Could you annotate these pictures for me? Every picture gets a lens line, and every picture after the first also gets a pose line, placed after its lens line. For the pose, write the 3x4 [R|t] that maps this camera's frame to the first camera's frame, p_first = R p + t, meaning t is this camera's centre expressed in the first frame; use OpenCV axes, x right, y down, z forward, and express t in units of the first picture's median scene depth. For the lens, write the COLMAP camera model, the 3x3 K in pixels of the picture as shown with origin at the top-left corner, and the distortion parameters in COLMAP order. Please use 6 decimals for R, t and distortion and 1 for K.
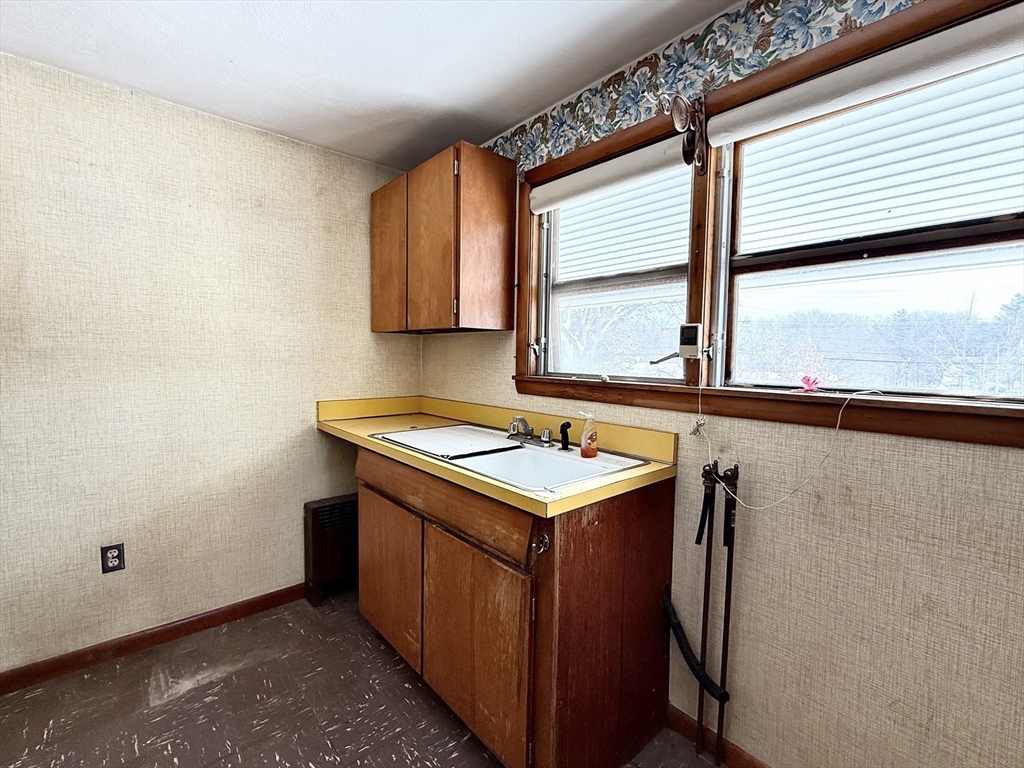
lens RADIAL K [[463.1, 0, 512.0], [0, 463.1, 384.0], [0, 0, 1]] dist [0.001337, 0.000342]
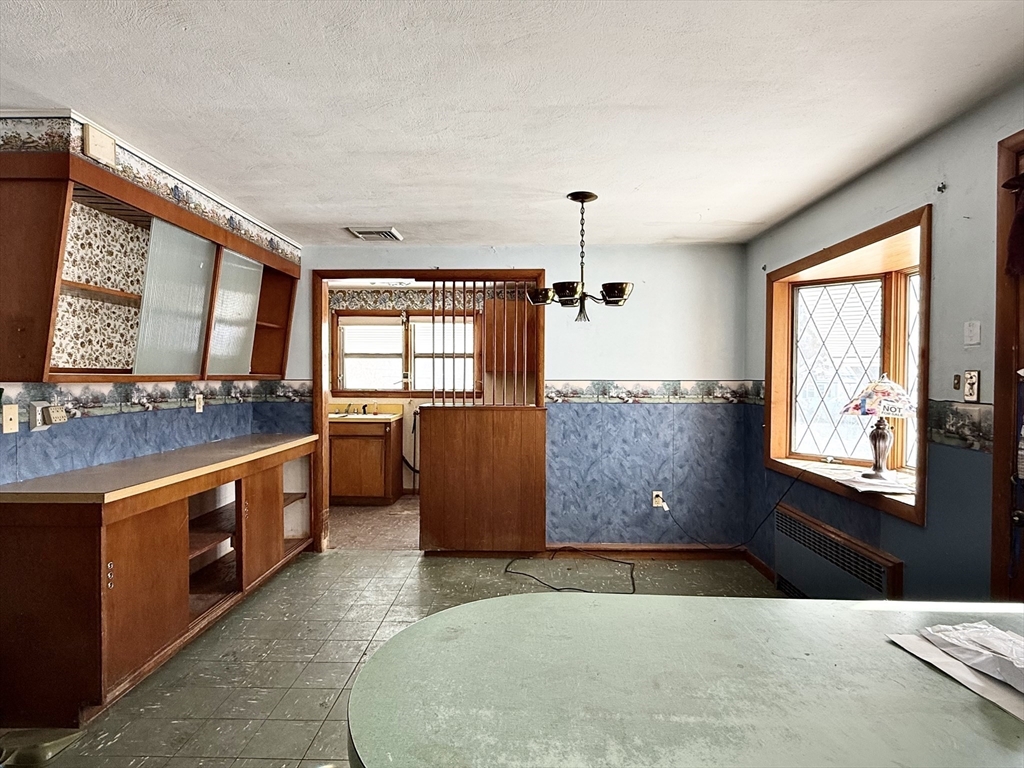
lens RADIAL K [[583.7, 0, 512.0], [0, 583.7, 384.0], [0, 0, 1]] dist [0.002113, 0.000015]
pose [[0.673383, -0.020975, 0.738996, -1.944769], [0.052576, 0.998425, -0.019569, 0.071890], [-0.737422, 0.052031, 0.673425, -2.127235]]
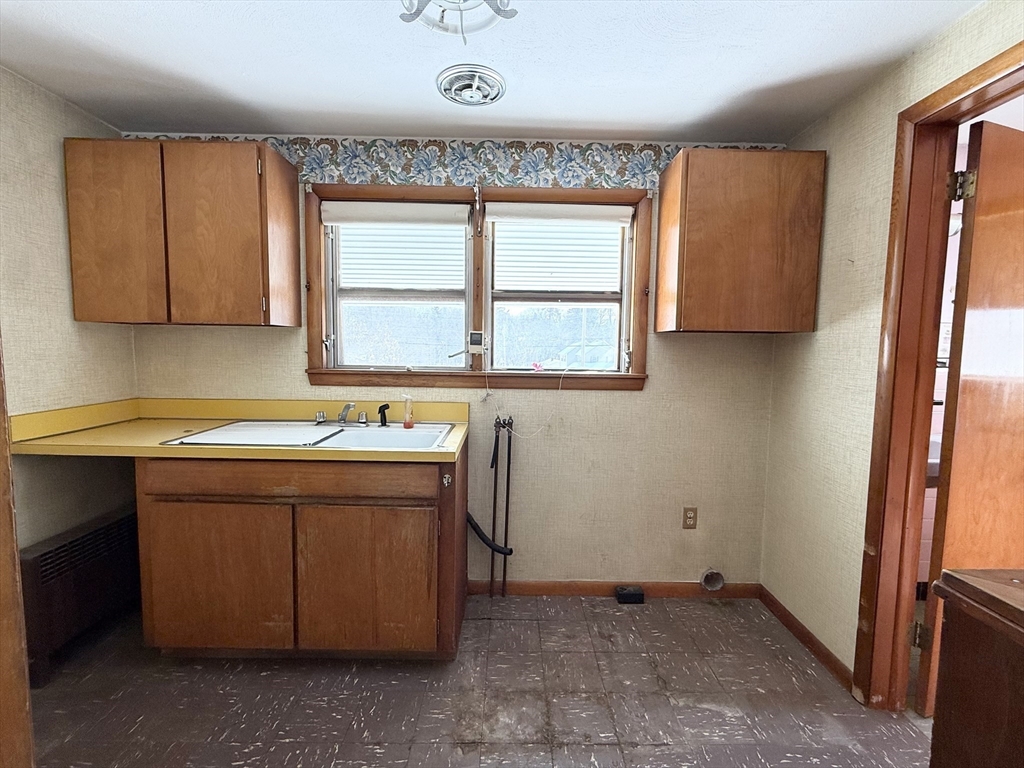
lens RADIAL K [[463.1, 0, 512.0], [0, 463.1, 384.0], [0, 0, 1]] dist [0.001337, 0.000342]
pose [[0.652782, -0.066871, 0.754588, -0.602319], [0.040622, 0.997753, 0.053279, -0.026033], [-0.756456, -0.004127, 0.654032, -0.090702]]
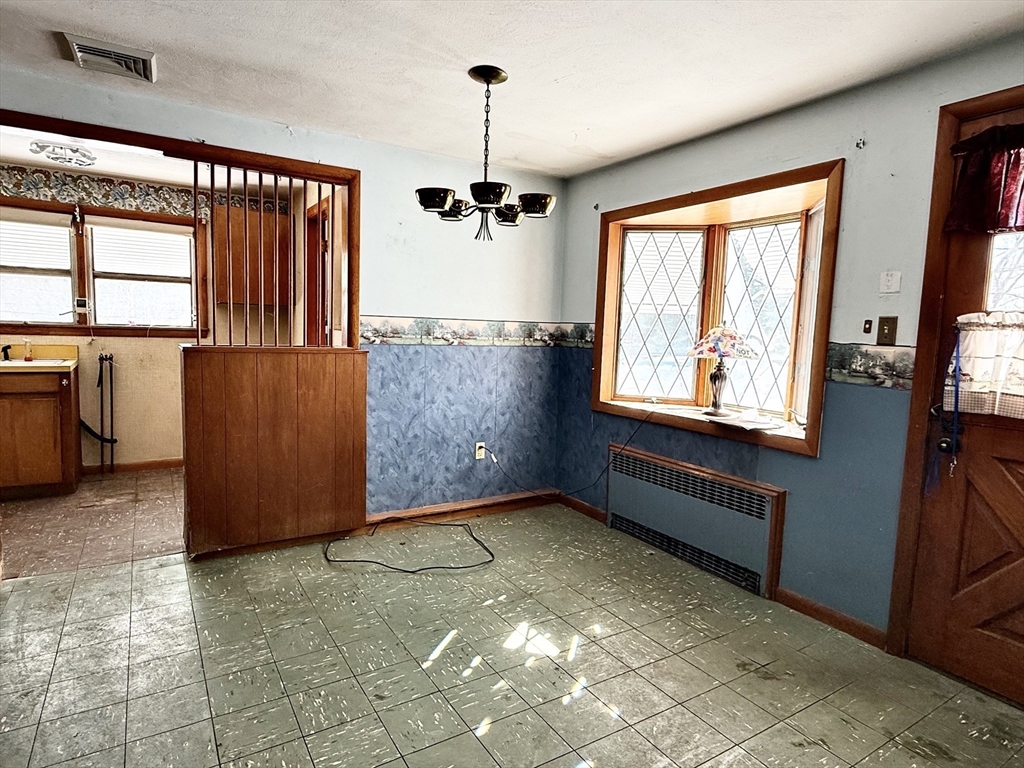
lens RADIAL K [[583.7, 0, 512.0], [0, 583.7, 384.0], [0, 0, 1]] dist [0.002113, 0.000015]
pose [[0.156686, -0.103431, 0.982218, -1.885273], [0.031202, 0.994523, 0.099750, 0.064296], [-0.987155, 0.015017, 0.159055, -1.378584]]
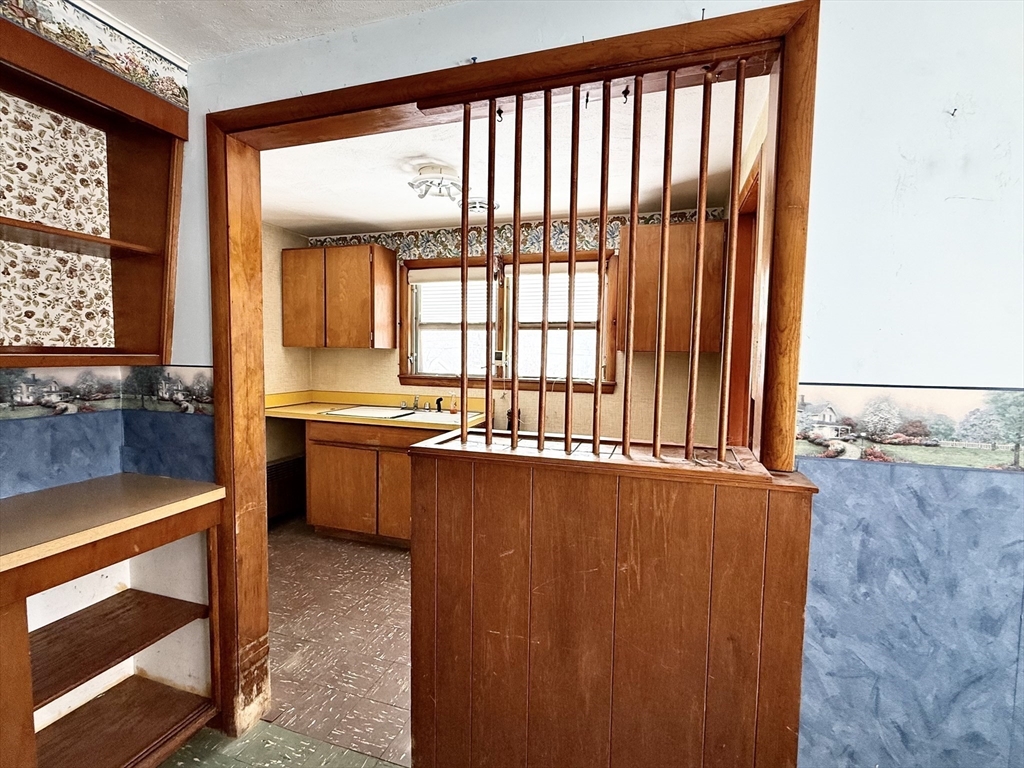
lens RADIAL K [[479.1, 0, 512.0], [0, 479.1, 384.0], [0, 0, 1]] dist [-0.002032, 0.000131]
pose [[0.858417, -0.034517, 0.511790, -0.658278], [0.028965, 0.999403, 0.018821, -0.006439], [-0.512134, -0.001332, 0.858904, -0.908756]]
